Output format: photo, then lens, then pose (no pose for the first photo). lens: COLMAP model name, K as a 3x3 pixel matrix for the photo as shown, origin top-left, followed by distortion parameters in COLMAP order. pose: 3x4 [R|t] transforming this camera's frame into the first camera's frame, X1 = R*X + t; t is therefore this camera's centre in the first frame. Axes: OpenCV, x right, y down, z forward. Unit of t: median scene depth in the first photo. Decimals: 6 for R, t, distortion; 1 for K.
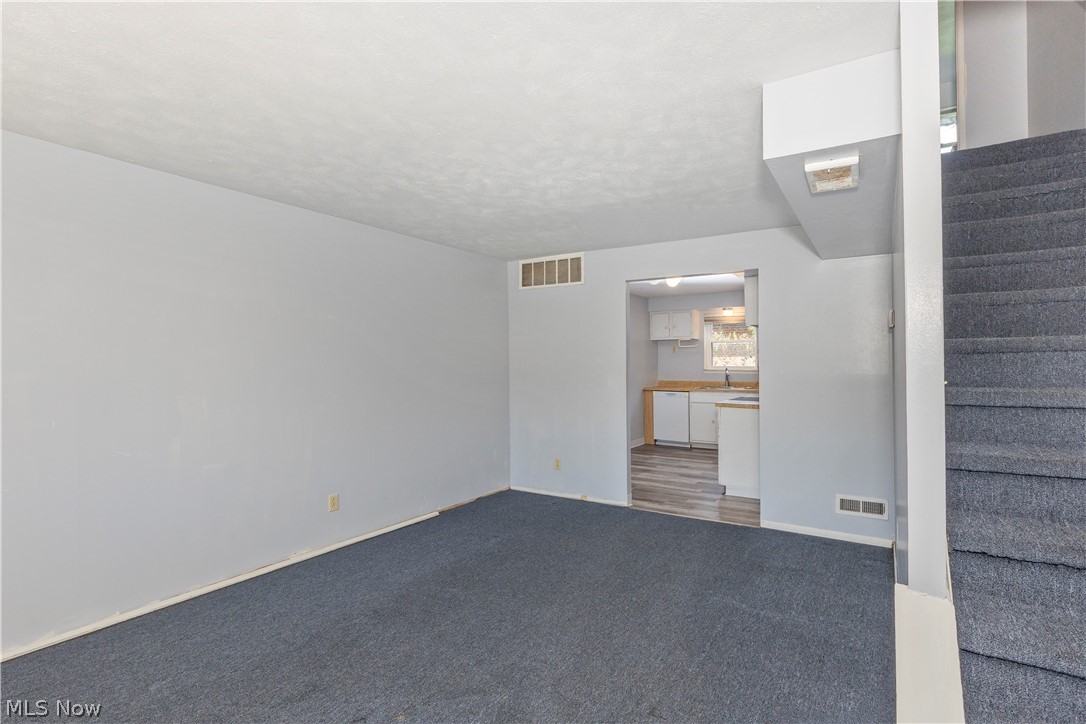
lens RADIAL K [[525.0, 0, 611.5], [0, 525.0, 361.4], [0, 0, 1]] dist [-0.000621, -0.000061]
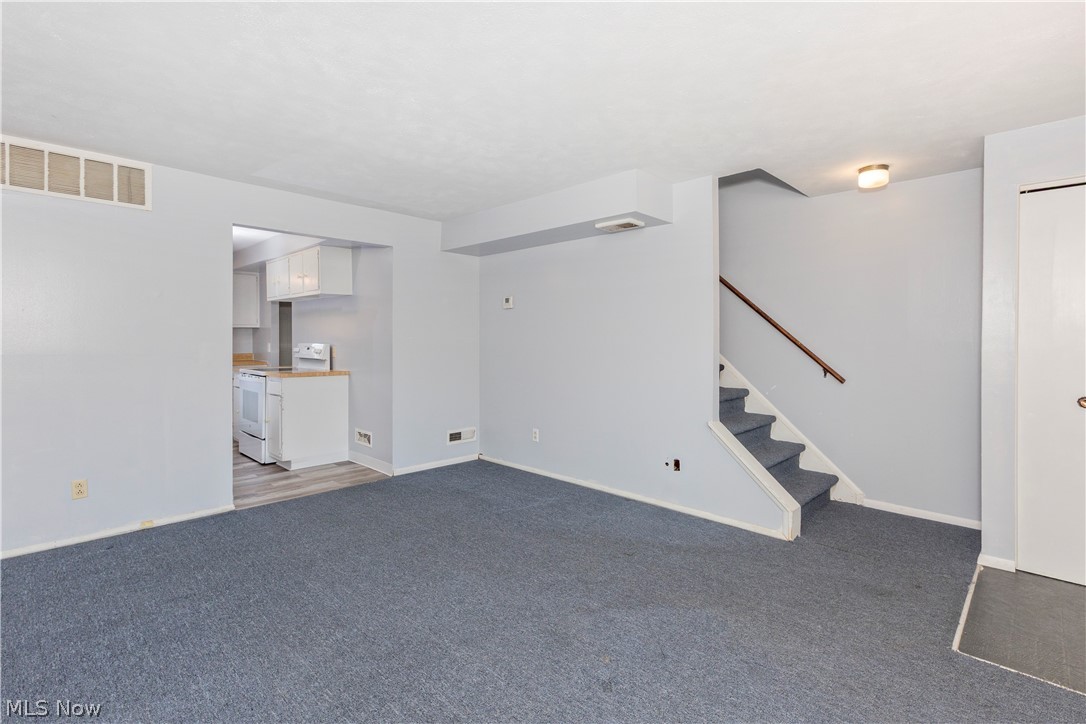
lens RADIAL K [[492.1, 0, 542.7], [0, 492.1, 337.2], [0, 0, 1]] dist [-0.001478, -0.000224]
pose [[0.264512, 0.009100, 0.964339, -0.563505], [-0.003378, 0.999958, -0.008510, 0.022347], [-0.964376, -0.001006, 0.264532, 0.357505]]
